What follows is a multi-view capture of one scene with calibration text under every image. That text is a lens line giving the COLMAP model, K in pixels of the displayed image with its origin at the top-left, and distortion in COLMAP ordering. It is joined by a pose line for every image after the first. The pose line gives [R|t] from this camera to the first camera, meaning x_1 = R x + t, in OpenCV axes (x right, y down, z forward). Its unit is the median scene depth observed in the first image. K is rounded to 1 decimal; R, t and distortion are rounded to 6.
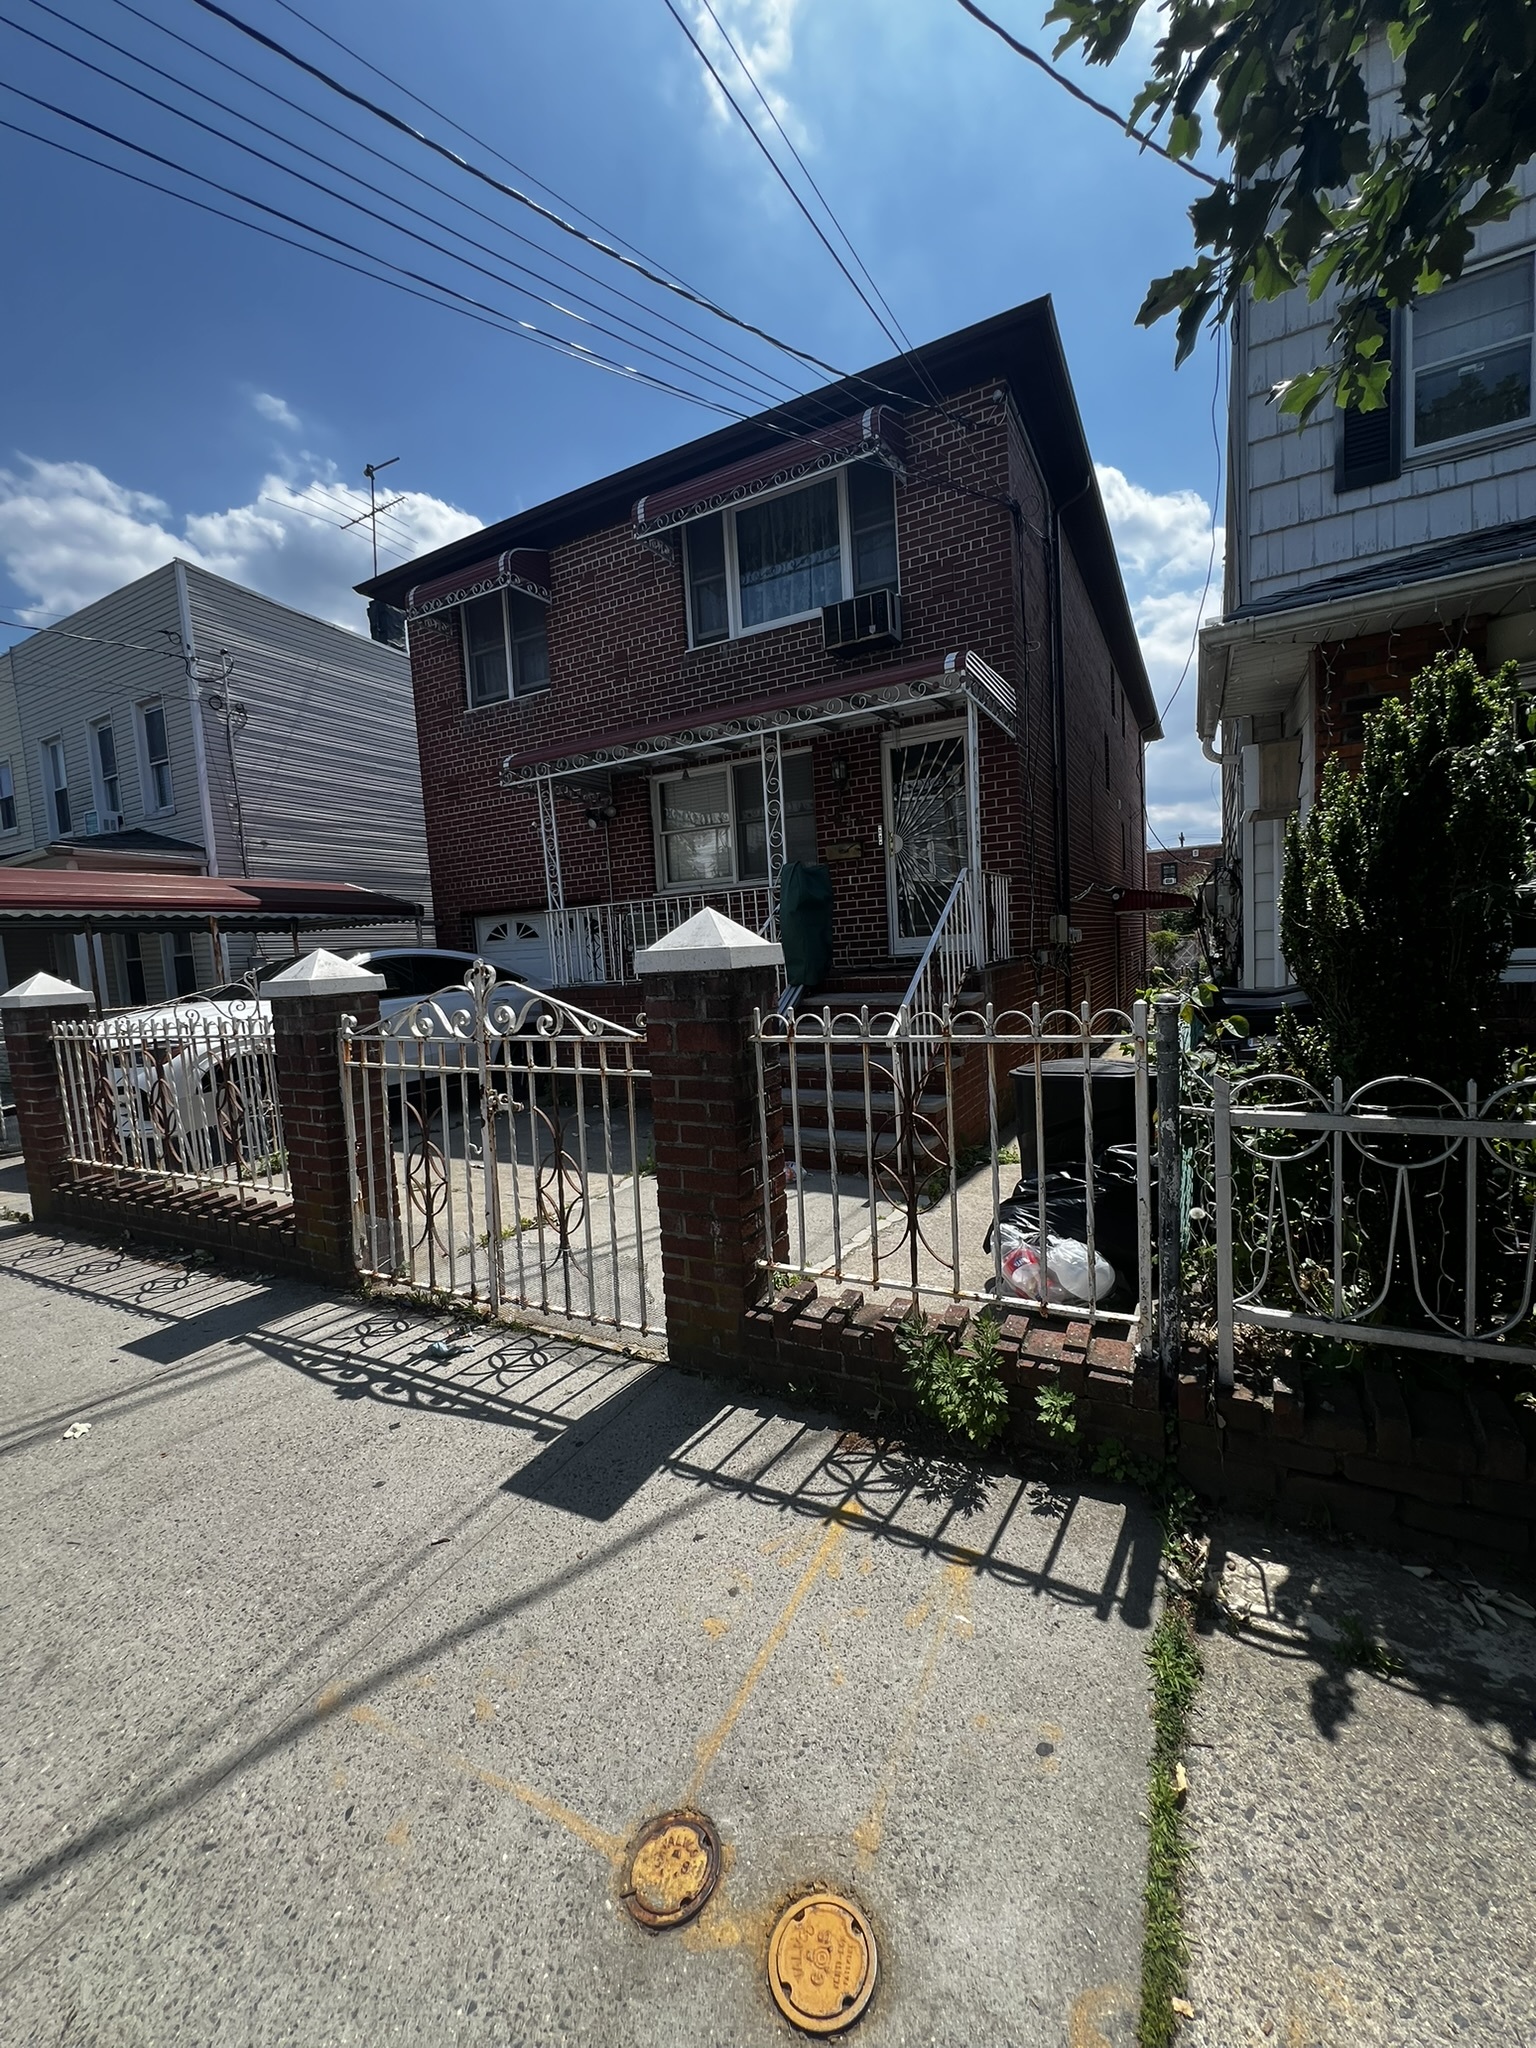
lens RADIAL K [[818.4, 0, 772.1], [0, 818.4, 1020.2], [0, 0, 1]] dist [-0.003317, 0.000047]
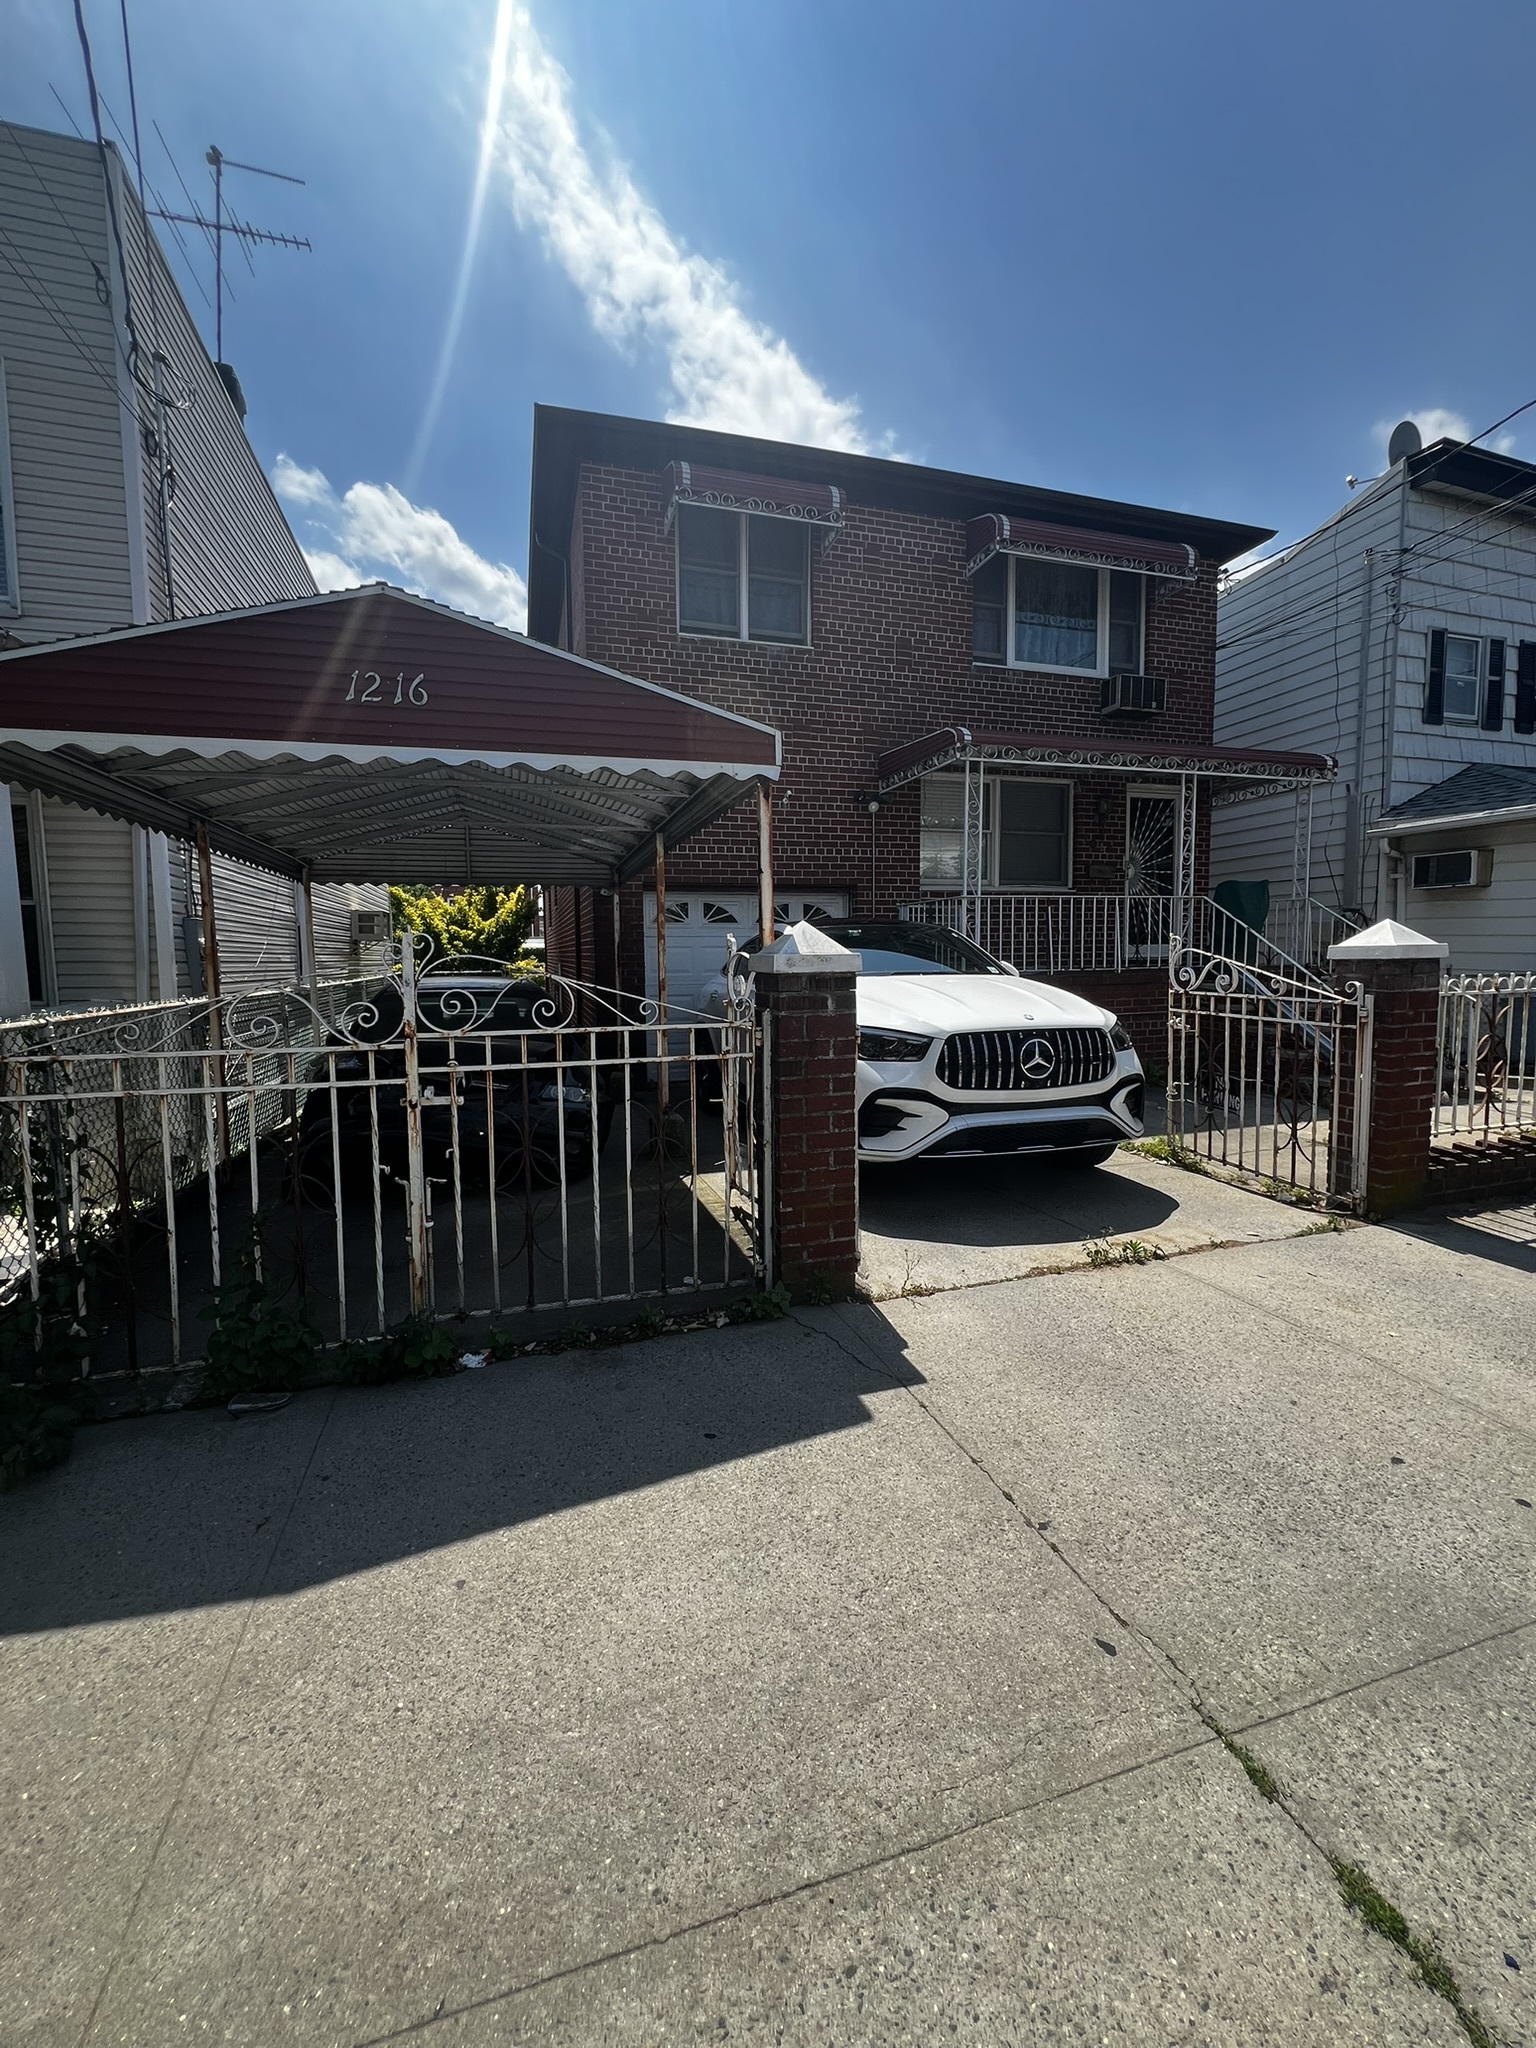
lens RADIAL K [[818.4, 0, 772.1], [0, 818.4, 1020.2], [0, 0, 1]] dist [-0.003317, 0.000047]
pose [[0.702113, -0.009512, 0.712002, -1.119763], [0.033161, 0.999263, -0.019350, 0.023095], [-0.711293, 0.037196, 0.701911, 0.492993]]
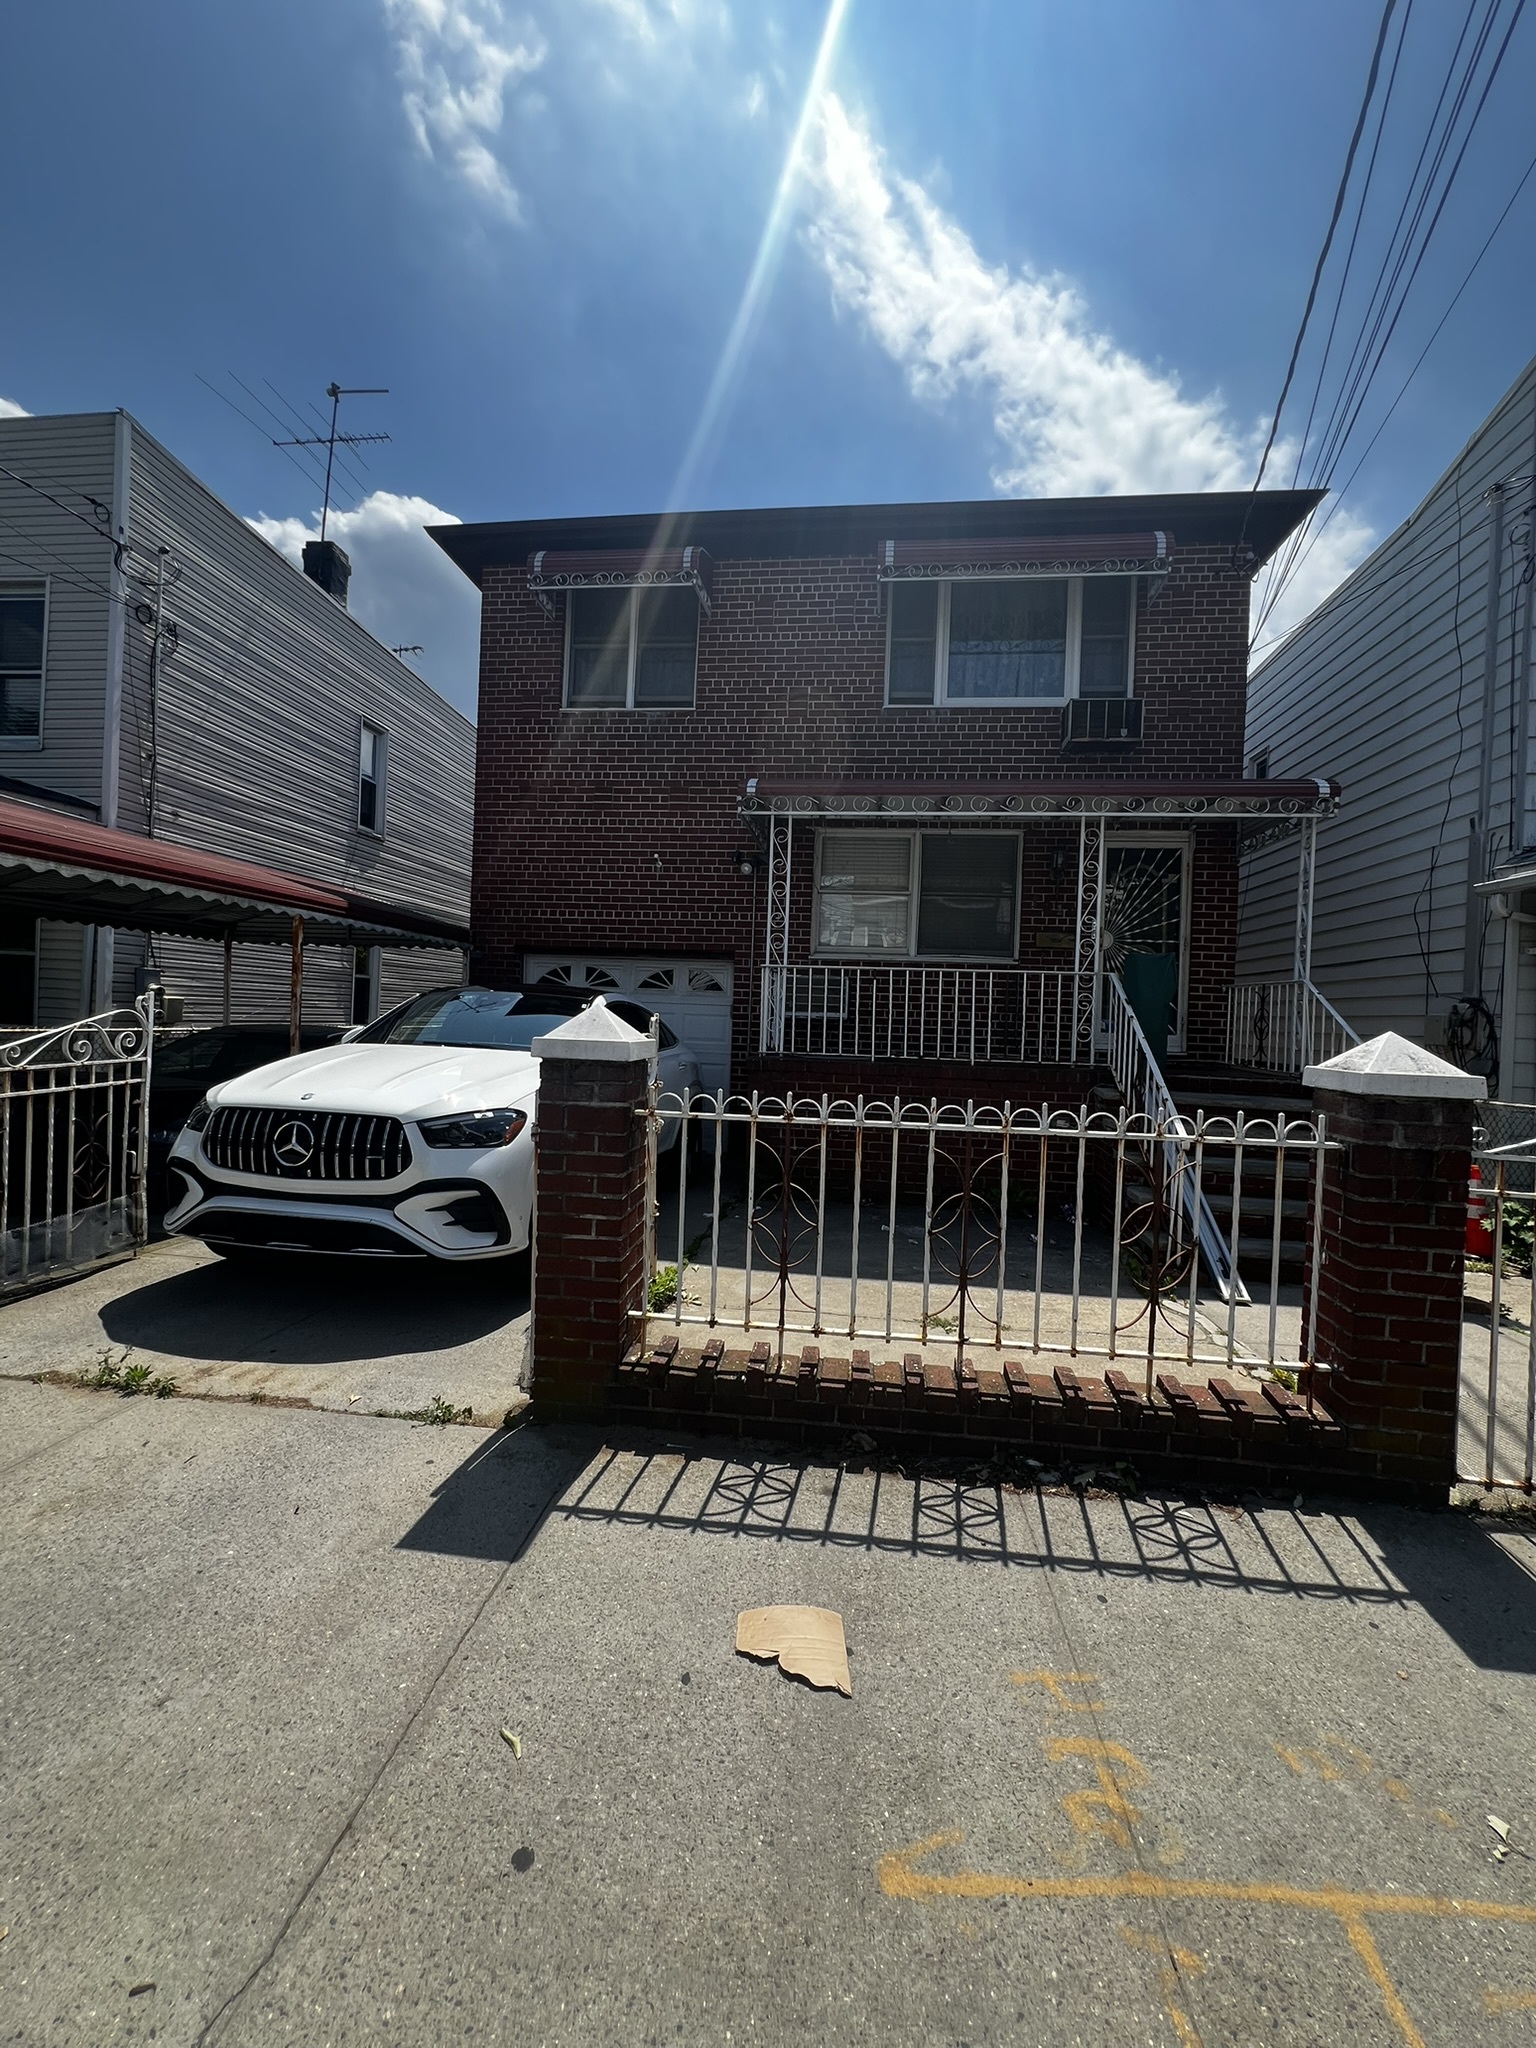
lens RADIAL K [[818.4, 0, 772.1], [0, 818.4, 1020.2], [0, 0, 1]] dist [-0.003317, 0.000047]
pose [[0.926521, 0.090261, 0.365255, -0.572192], [-0.059640, 0.993757, -0.094290, 0.002390], [-0.371486, 0.065578, 0.926120, 0.218043]]
